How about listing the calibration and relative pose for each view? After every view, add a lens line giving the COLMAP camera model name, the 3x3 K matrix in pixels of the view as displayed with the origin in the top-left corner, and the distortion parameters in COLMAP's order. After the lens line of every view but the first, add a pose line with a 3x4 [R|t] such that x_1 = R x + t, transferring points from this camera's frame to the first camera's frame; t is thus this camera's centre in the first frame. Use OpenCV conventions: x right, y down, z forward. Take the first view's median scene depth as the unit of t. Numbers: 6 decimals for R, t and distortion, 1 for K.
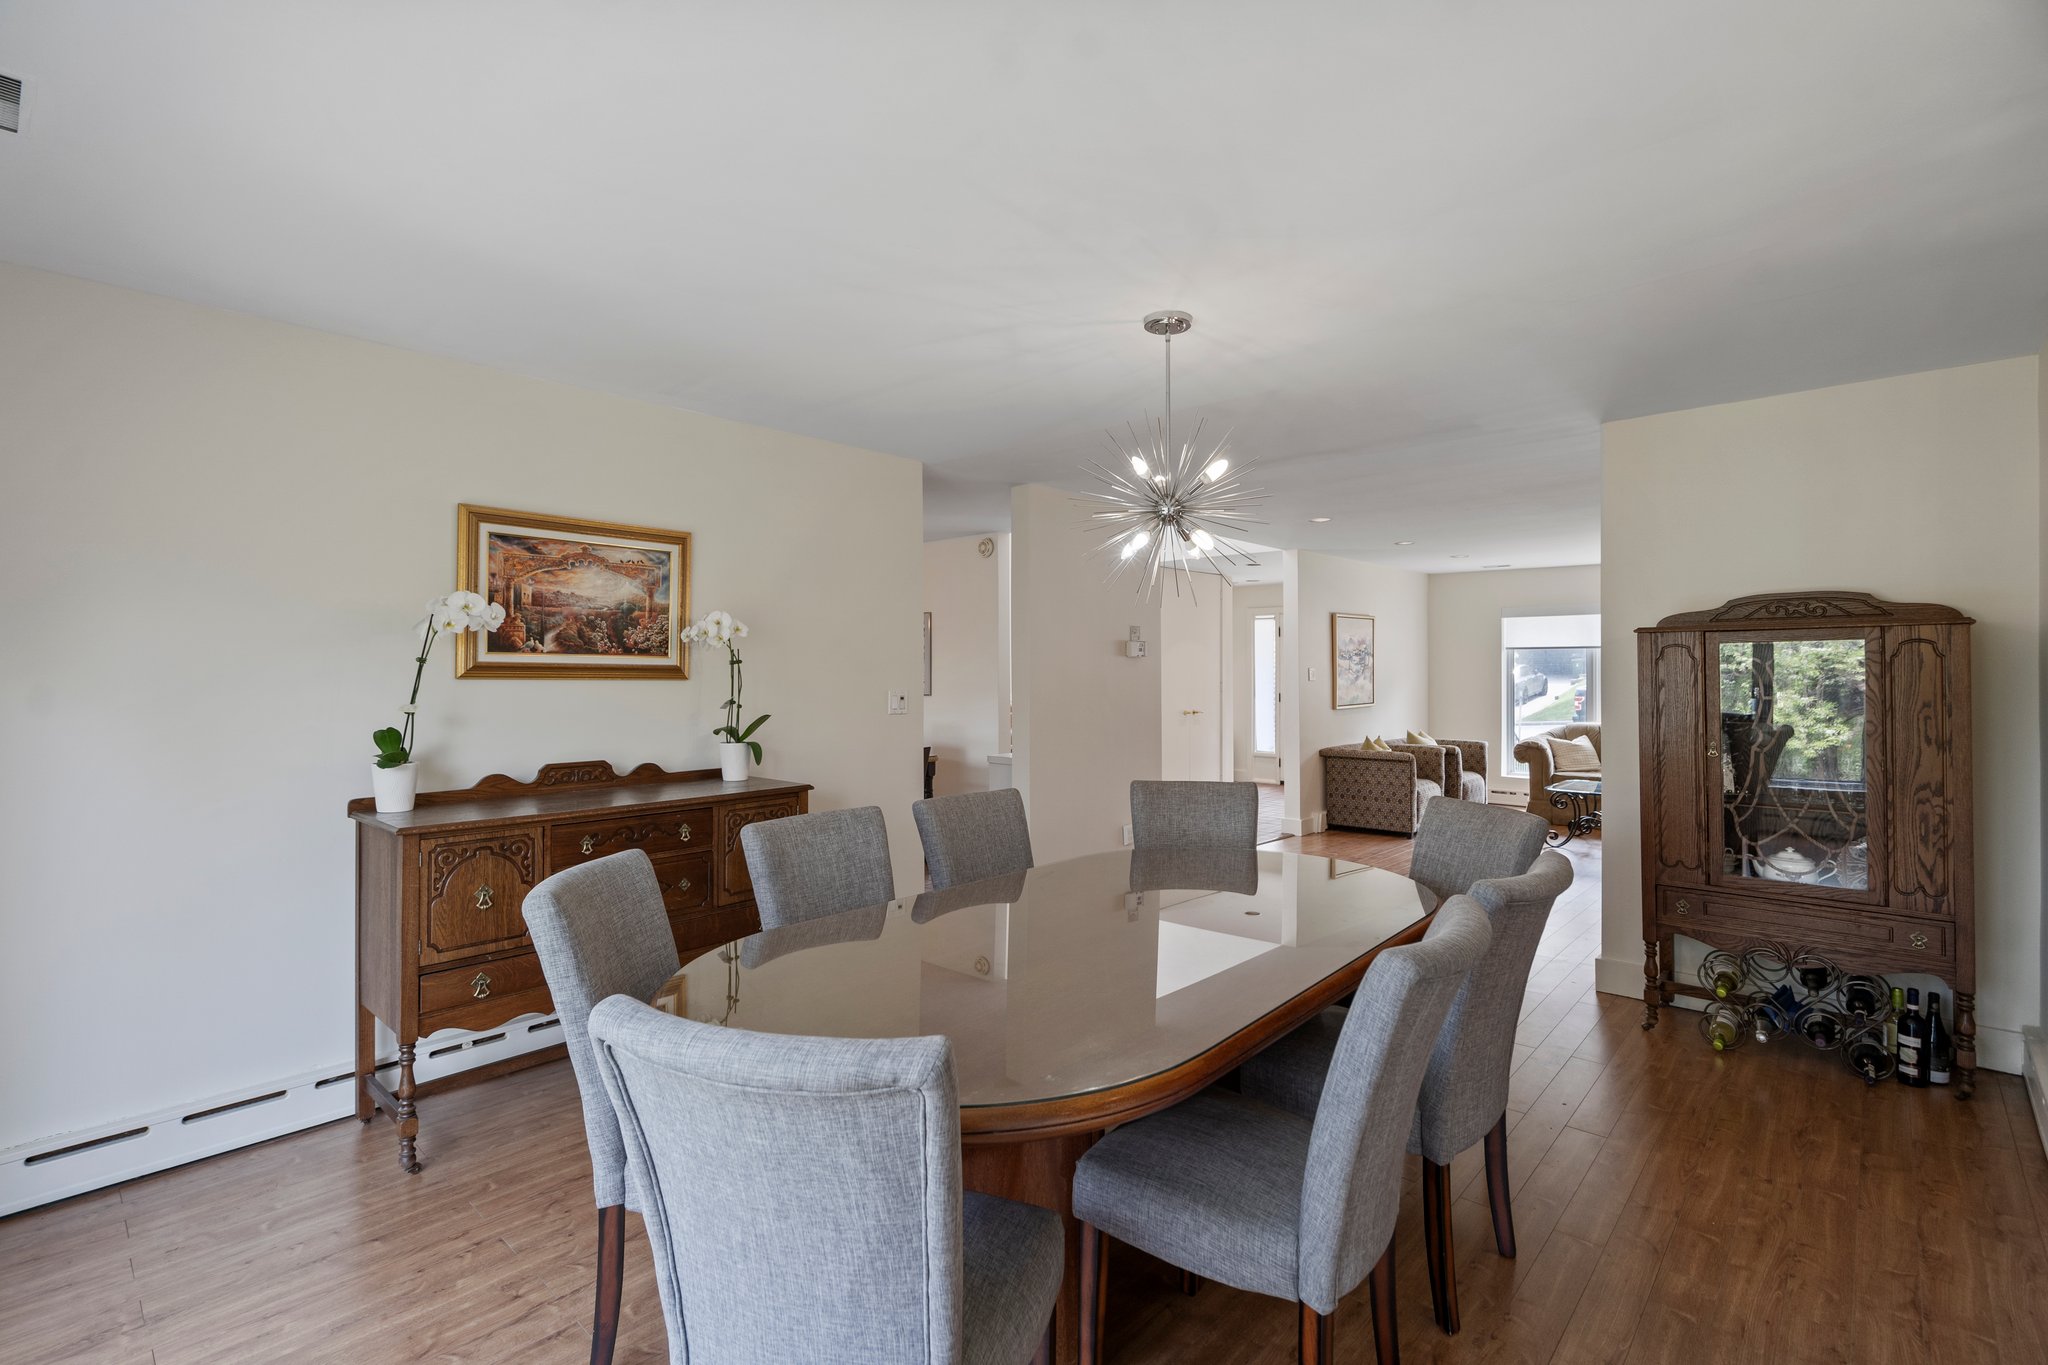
lens RADIAL K [[921.8, 0, 1006.1], [0, 921.8, 666.7], [0, 0, 1]] dist [-0.009313, 0.003417]
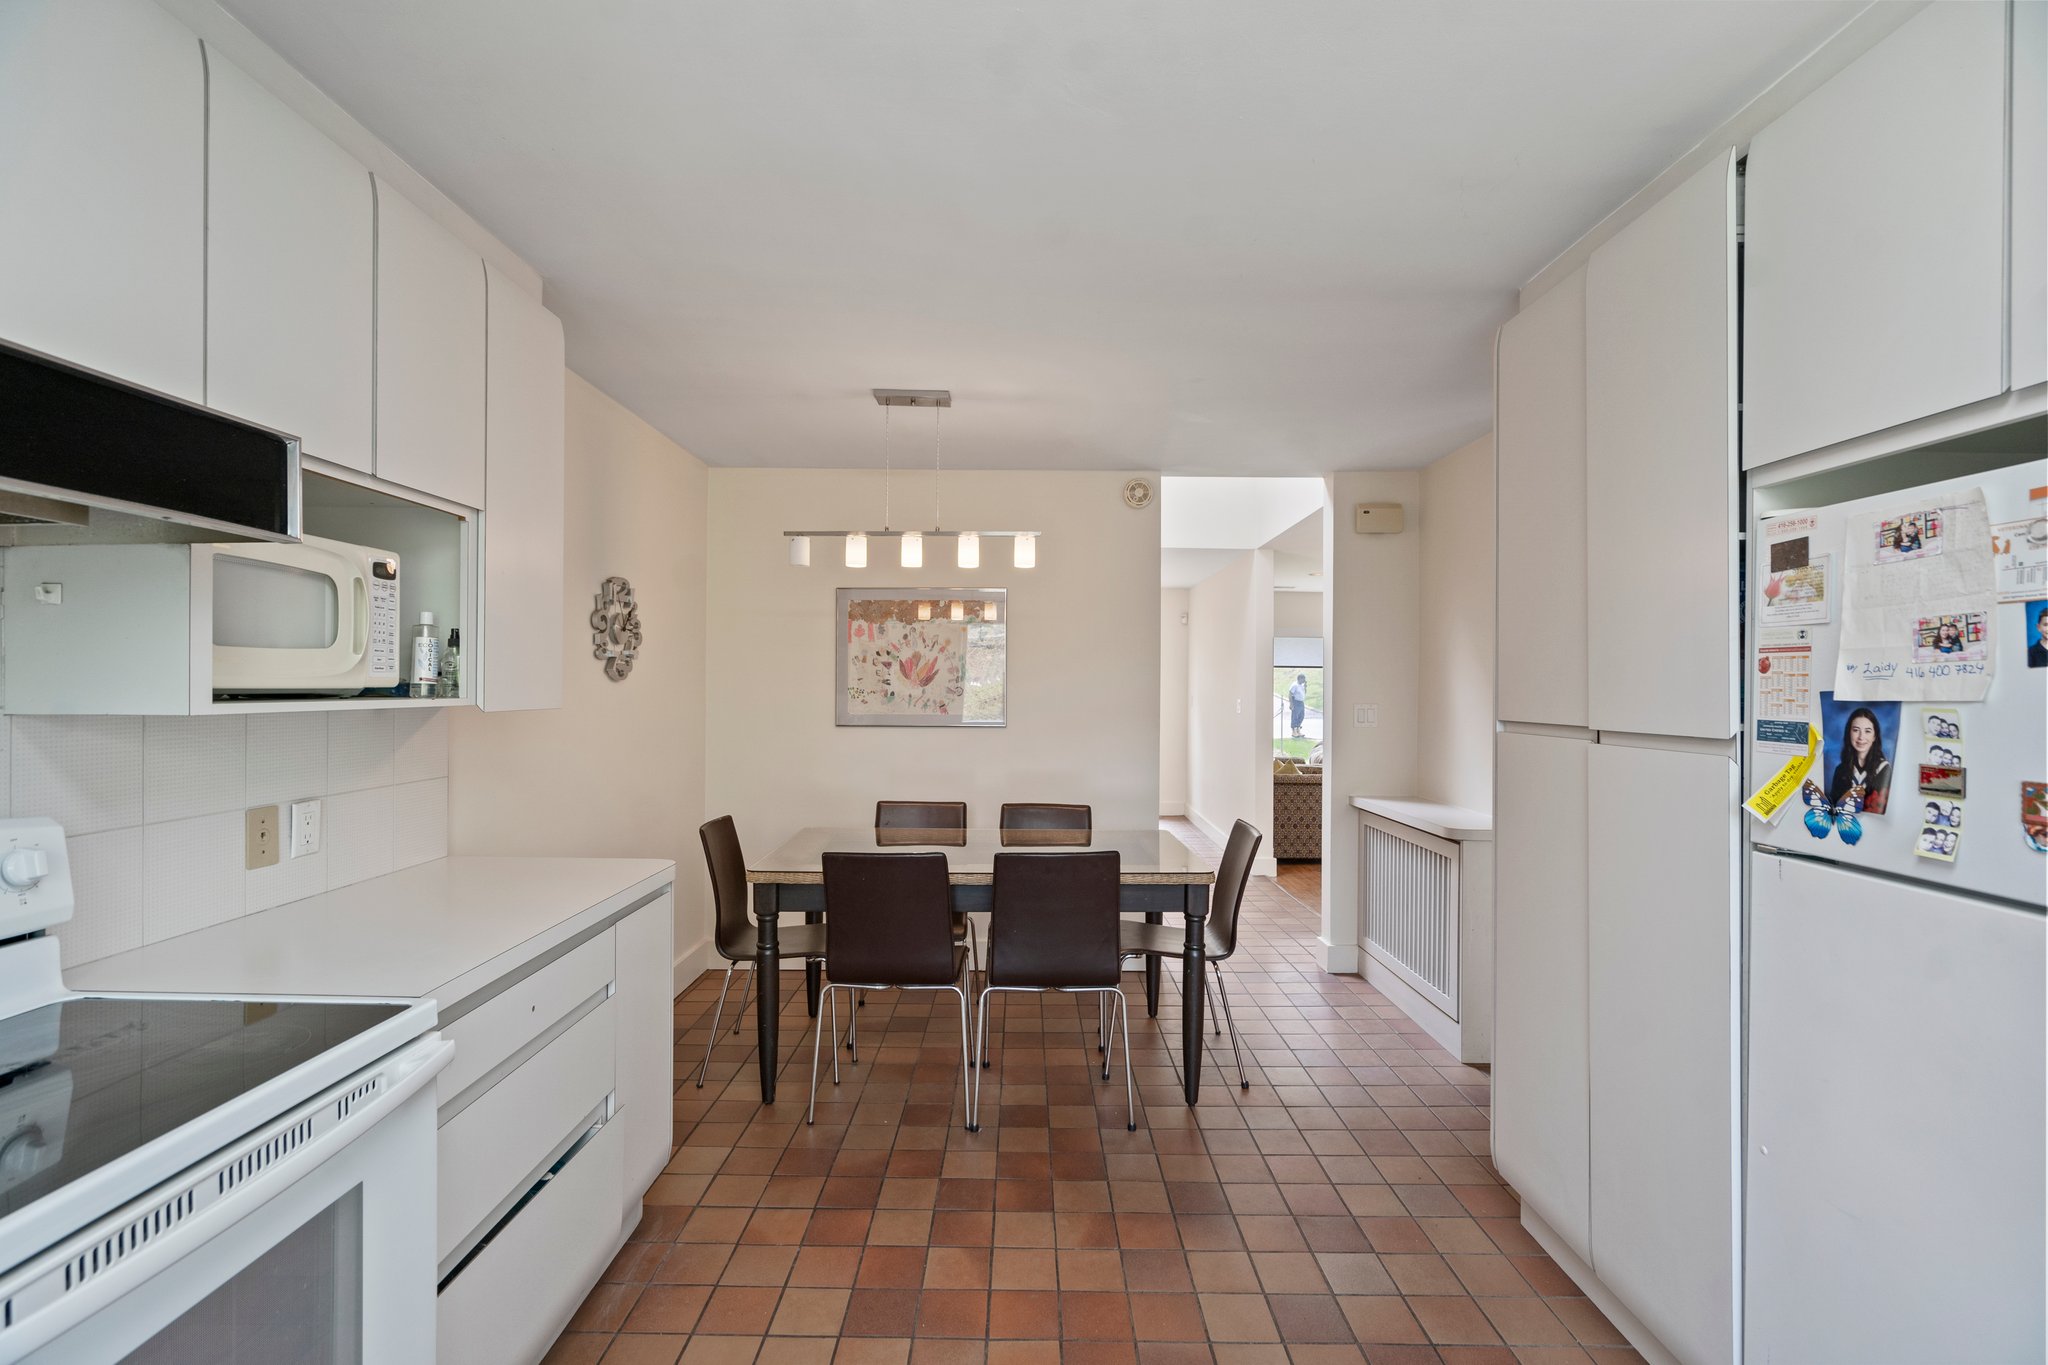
lens RADIAL K [[921.8, 0, 1012.6], [0, 921.8, 688.5], [0, 0, 1]] dist [-0.009313, 0.003417]
pose [[0.730415, 0.003680, 0.682994, -0.996379], [-0.011185, 0.999916, 0.006574, 0.004986], [-0.682912, -0.012441, 0.730394, 1.154640]]
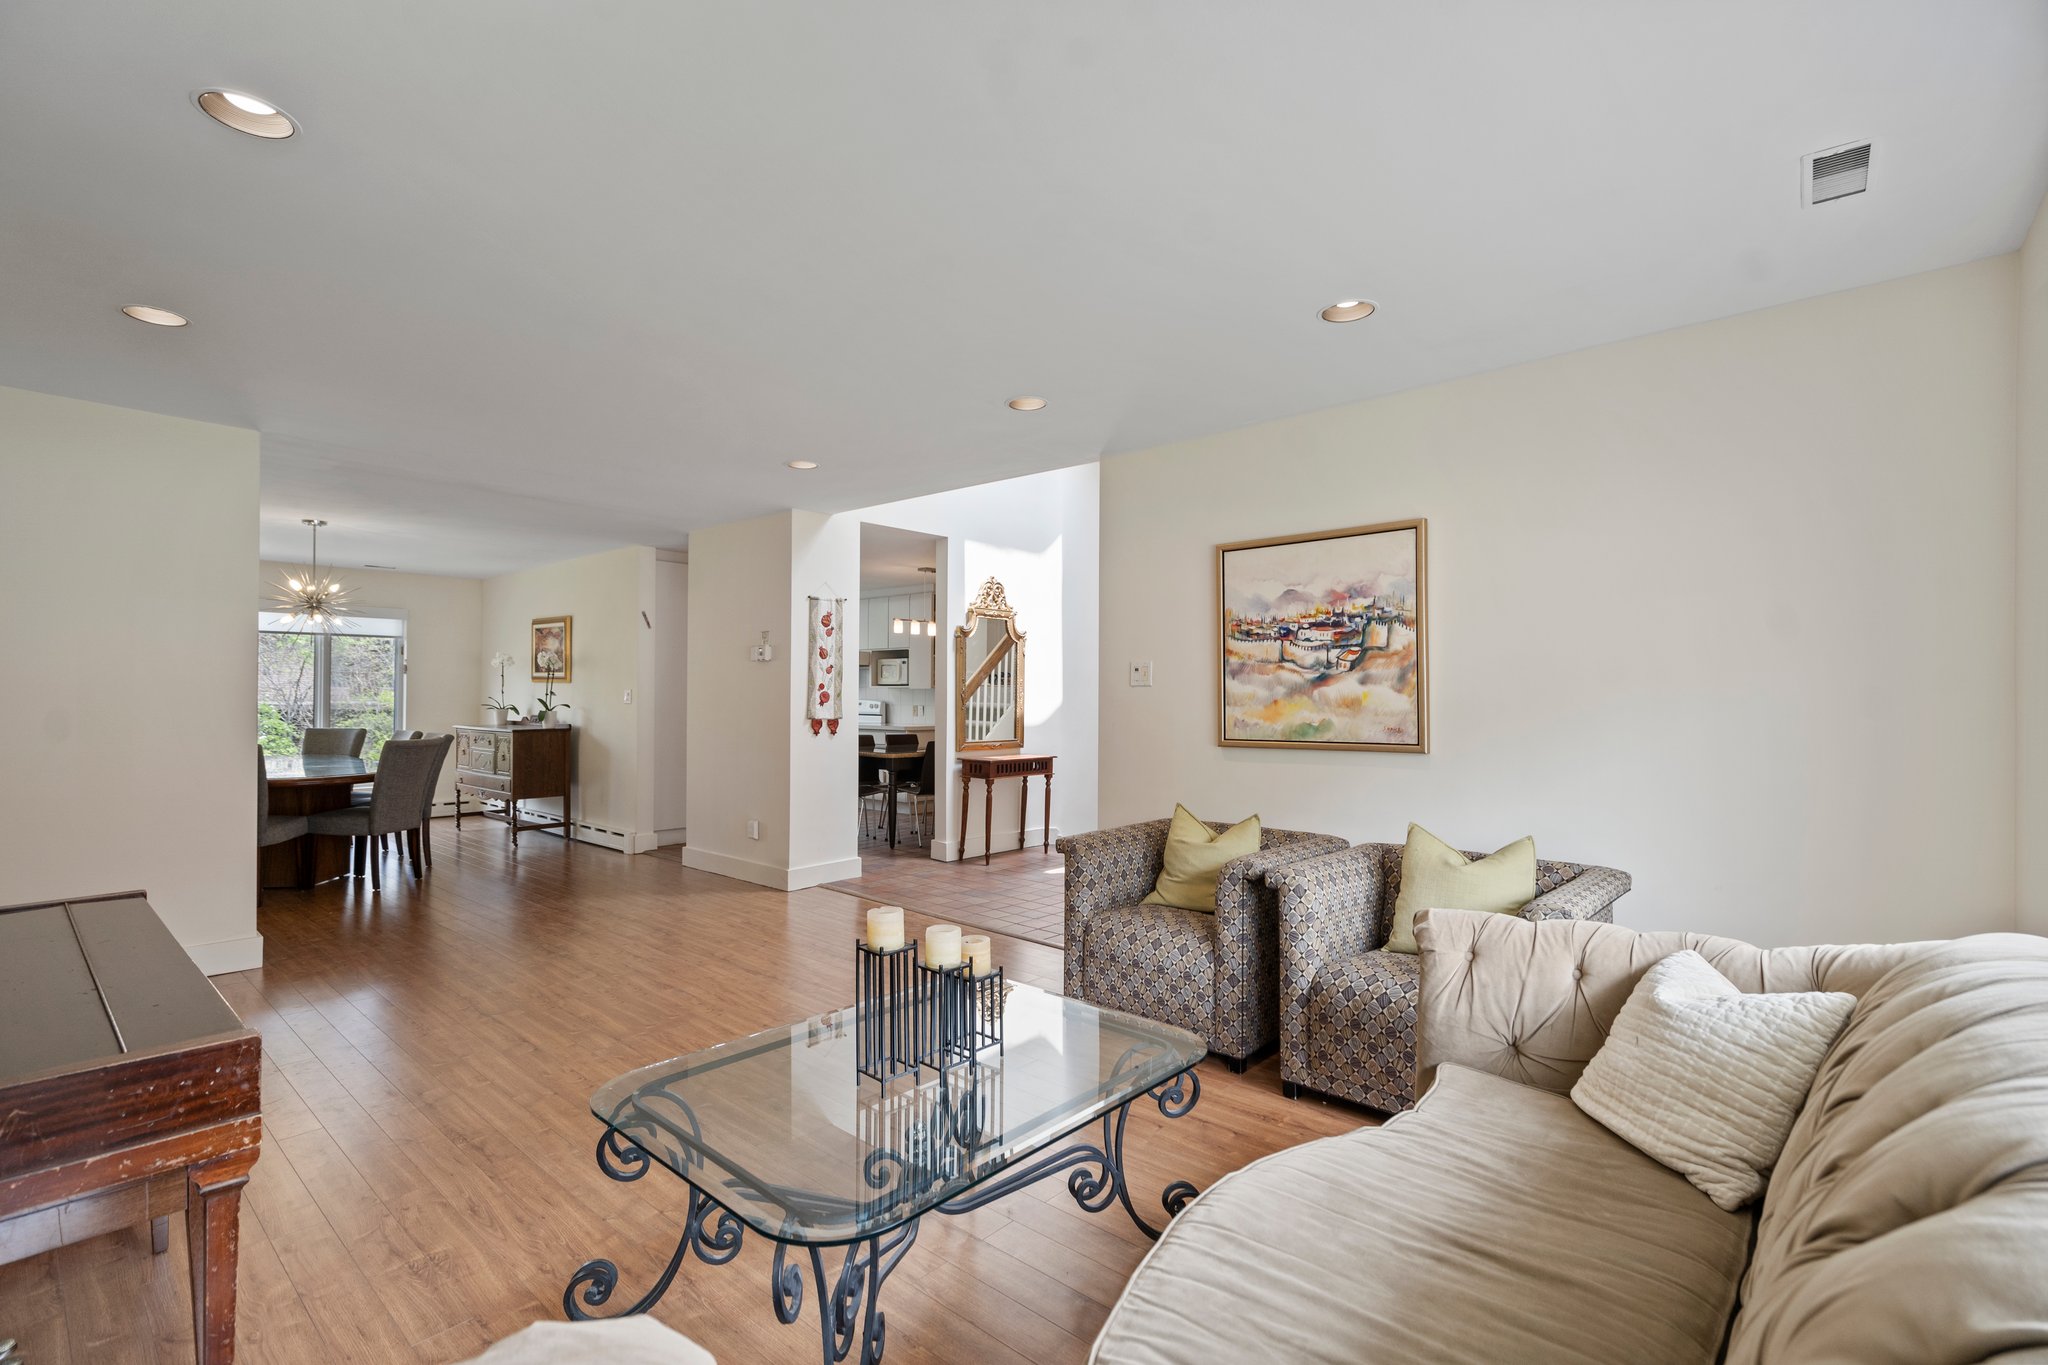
lens RADIAL K [[921.8, 0, 1014.5], [0, 921.8, 693.4], [0, 0, 1]] dist [-0.009313, 0.003417]
pose [[0.030336, -0.002400, -0.999537, 1.917058], [-0.000210, 0.999997, -0.002407, 0.046305], [0.999540, 0.000283, 0.030335, 2.024533]]
